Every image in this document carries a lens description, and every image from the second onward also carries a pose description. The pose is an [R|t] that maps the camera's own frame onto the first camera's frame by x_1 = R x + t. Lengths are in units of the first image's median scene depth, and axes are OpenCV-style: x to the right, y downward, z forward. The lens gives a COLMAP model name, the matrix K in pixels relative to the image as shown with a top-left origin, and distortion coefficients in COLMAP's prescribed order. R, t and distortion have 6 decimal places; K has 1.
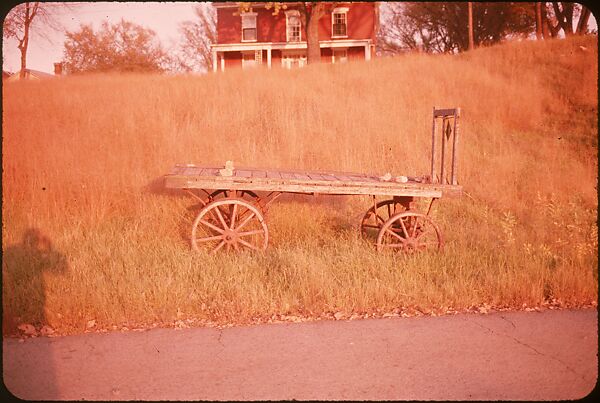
lens RADIAL K [[608.6, 0, 310.4], [0, 608.6, 189.8], [0, 0, 1]] dist [-0.016561, 0.002727]
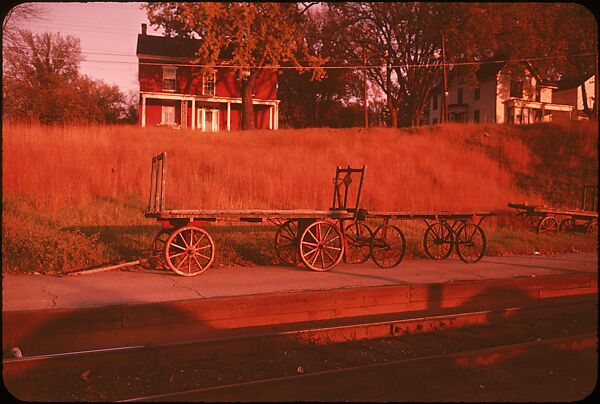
lens RADIAL K [[608.6, 0, 310.4], [0, 608.6, 190.3], [0, 0, 1]] dist [-0.016561, 0.002727]
pose [[0.926640, 0.037422, 0.374083, -1.008643], [-0.014809, 0.997895, -0.063141, 0.038652], [-0.375658, 0.052969, 0.925243, -0.536008]]
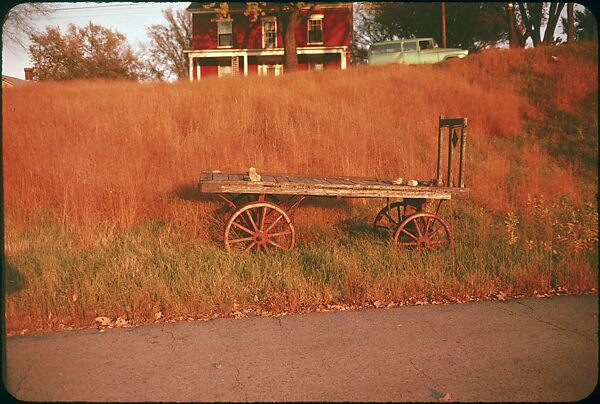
lens RADIAL K [[606.4, 0, 319.7], [0, 606.4, 203.1], [0, 0, 1]] dist [-0.001788, -0.005914]
pose [[0.997904, -0.009419, 0.064019, -0.040910], [0.008591, 0.999876, 0.013185, 0.001033], [-0.064136, -0.012607, 0.997862, -0.036844]]
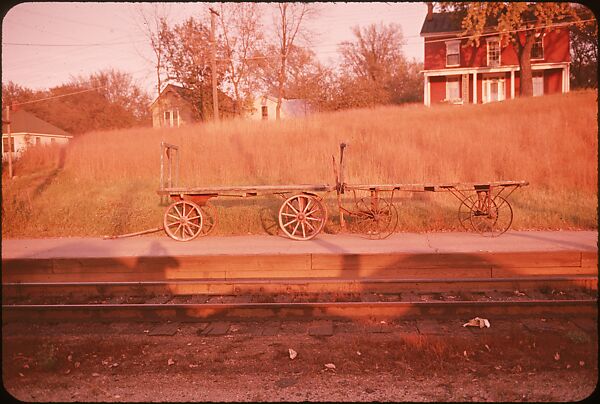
lens RADIAL K [[607.0, 0, 312.4], [0, 607.0, 204.2], [0, 0, 1]] dist [-0.010240, -0.008959]
pose [[0.984094, 0.005720, -0.177556, -0.576406], [-0.004543, 0.999965, 0.007038, 0.036003], [0.177590, -0.006120, 0.984086, -0.643378]]
